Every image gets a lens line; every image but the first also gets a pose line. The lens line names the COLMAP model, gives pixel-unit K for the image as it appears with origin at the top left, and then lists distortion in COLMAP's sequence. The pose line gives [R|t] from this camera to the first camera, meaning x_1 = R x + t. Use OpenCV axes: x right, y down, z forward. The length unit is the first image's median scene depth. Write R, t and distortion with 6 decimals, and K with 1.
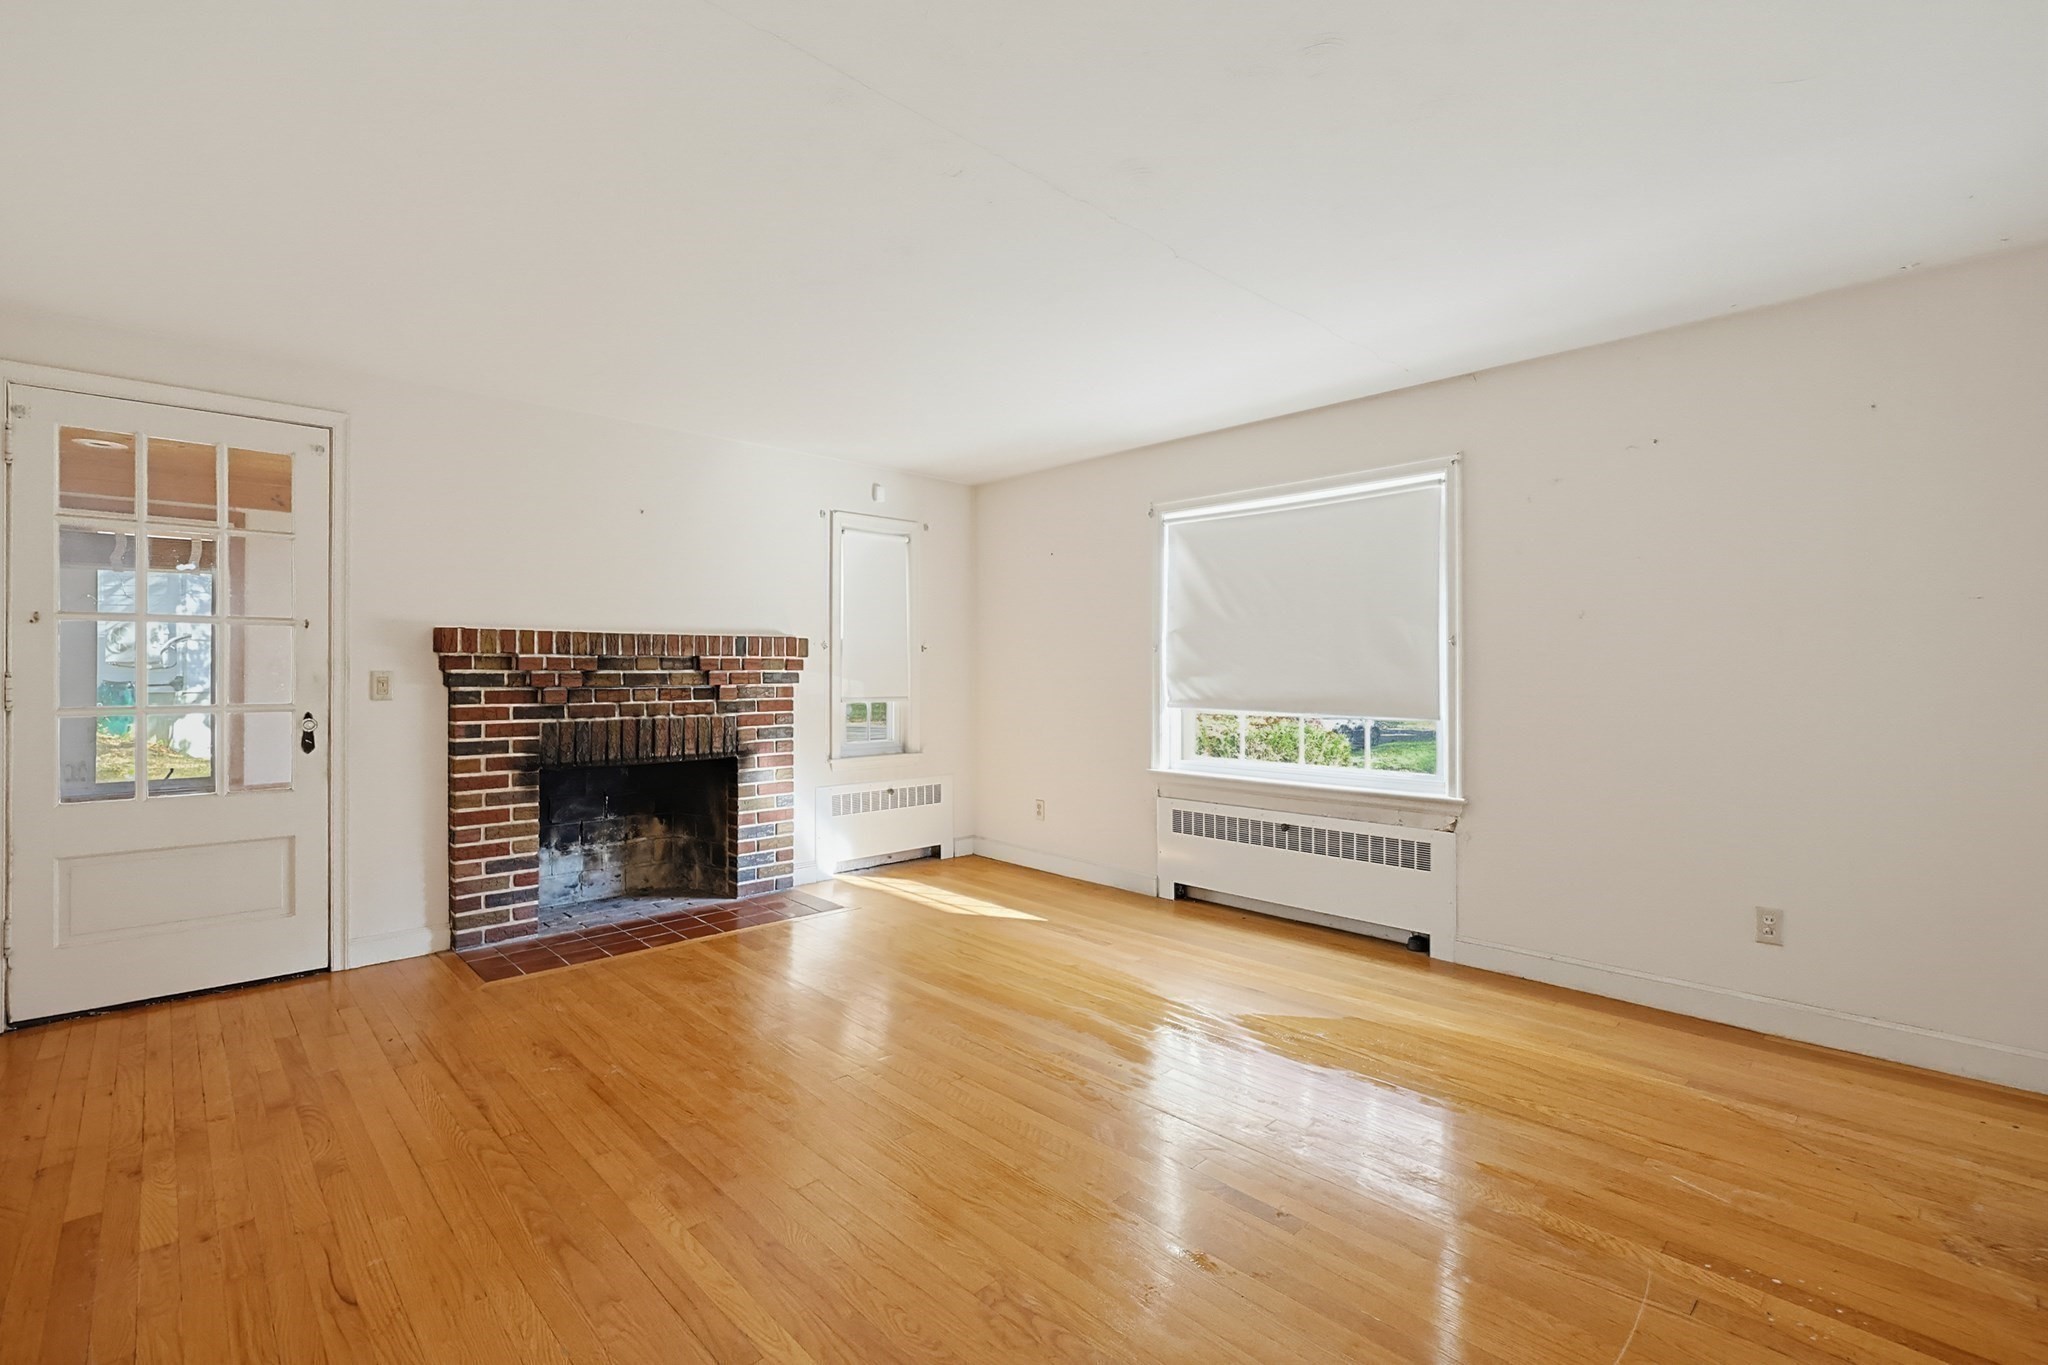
lens RADIAL K [[882.4, 0, 1045.9], [0, 882.4, 669.3], [0, 0, 1]] dist [-0.001618, 0.000656]
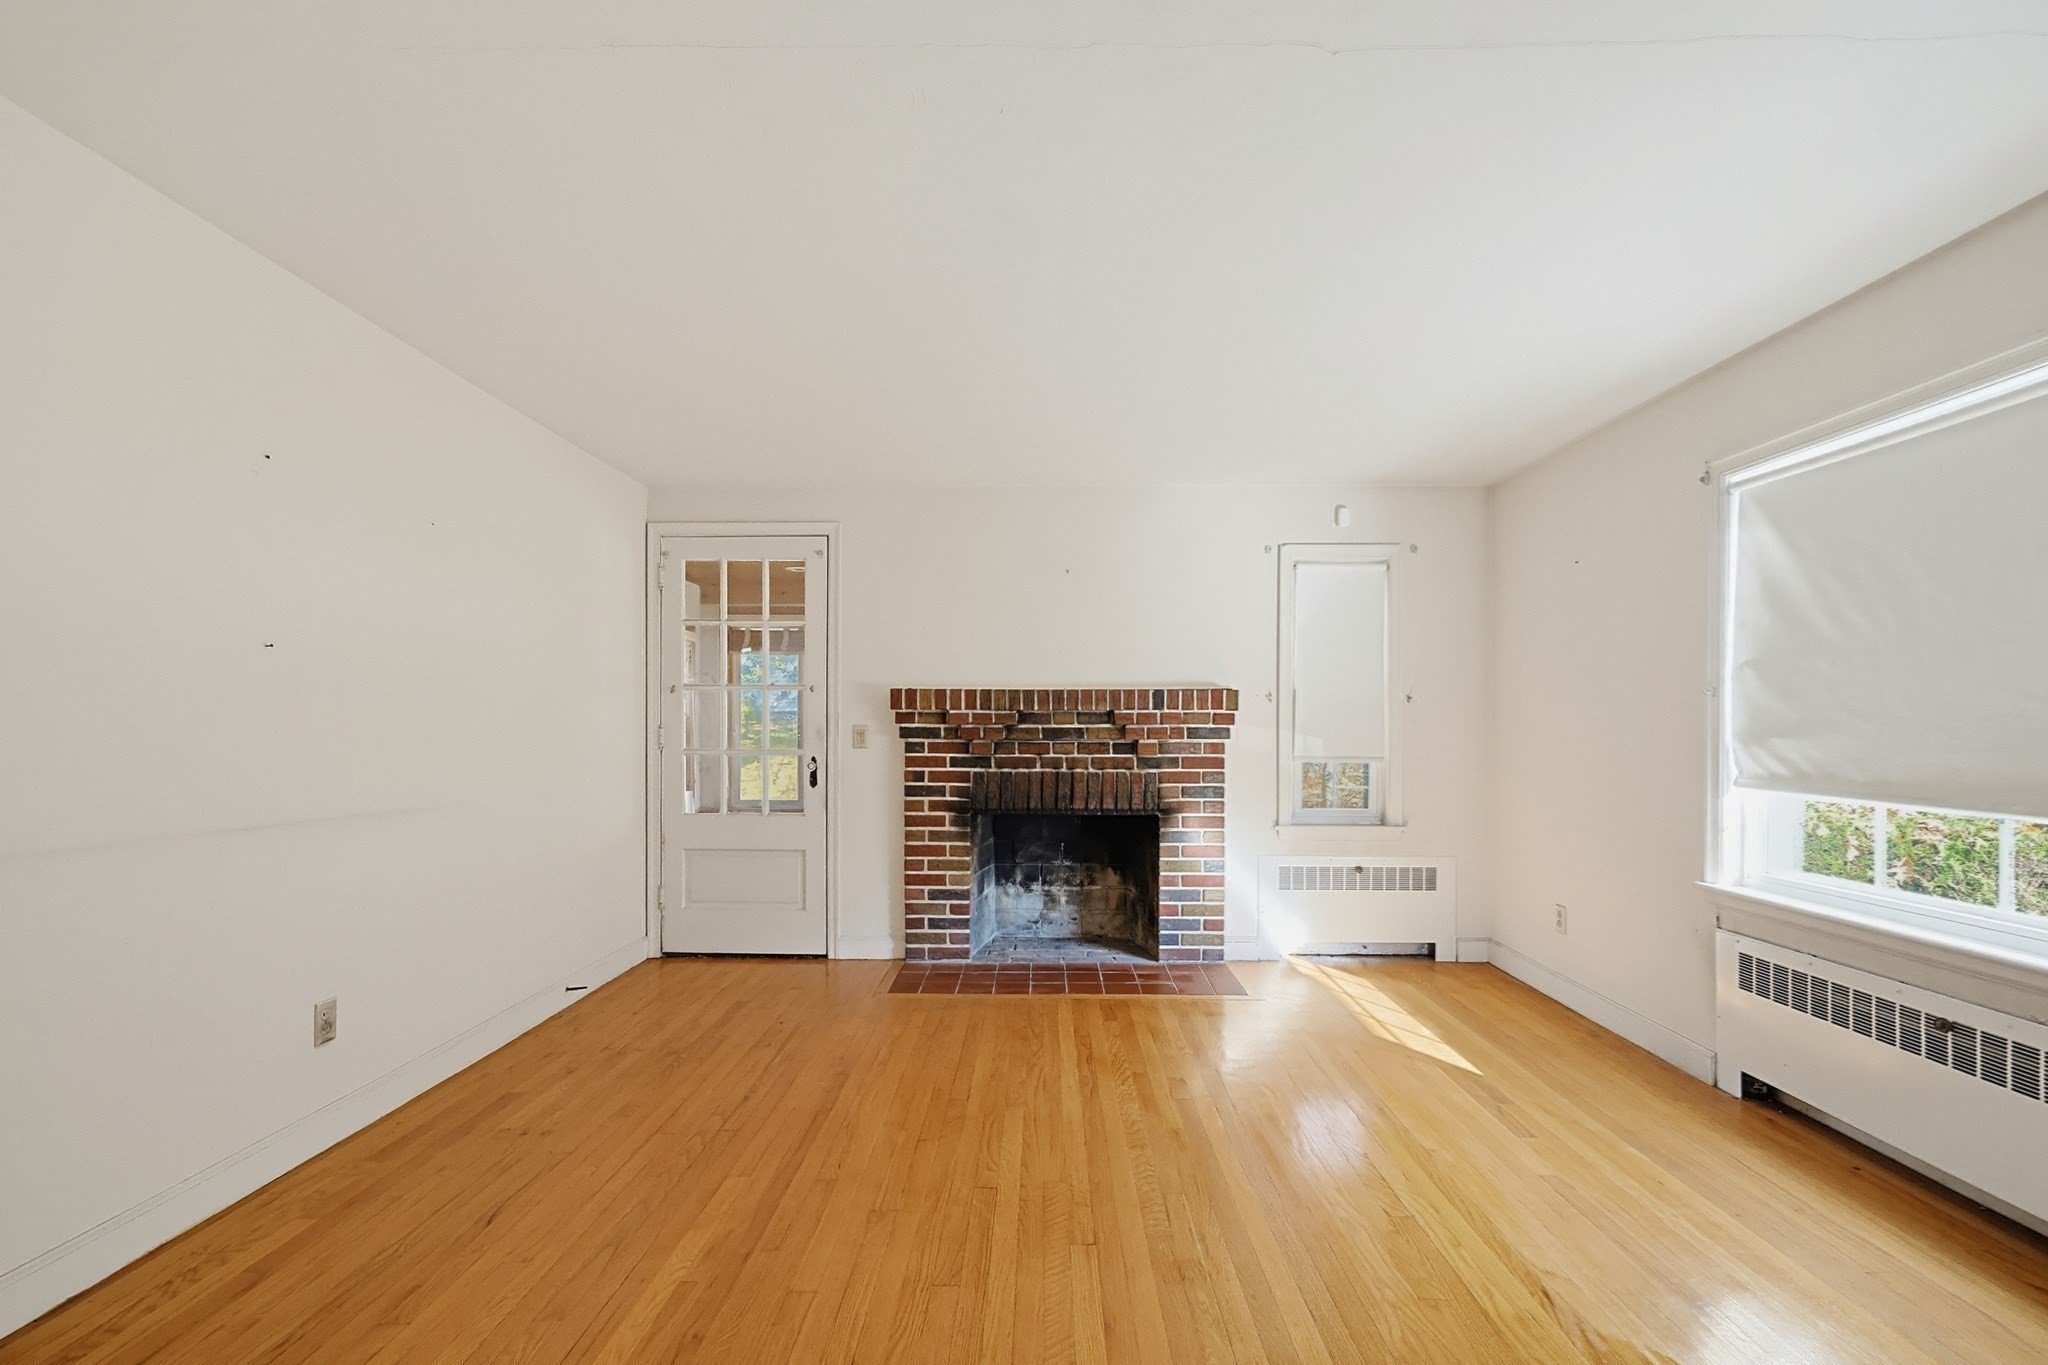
lens RADIAL K [[882.4, 0, 1062.4], [0, 882.4, 727.7], [0, 0, 1]] dist [-0.001618, 0.000656]
pose [[0.714499, 0.005110, -0.699618, 0.265336], [-0.001490, 0.999982, 0.005783, -0.001194], [0.699635, -0.003090, 0.714494, 0.256786]]
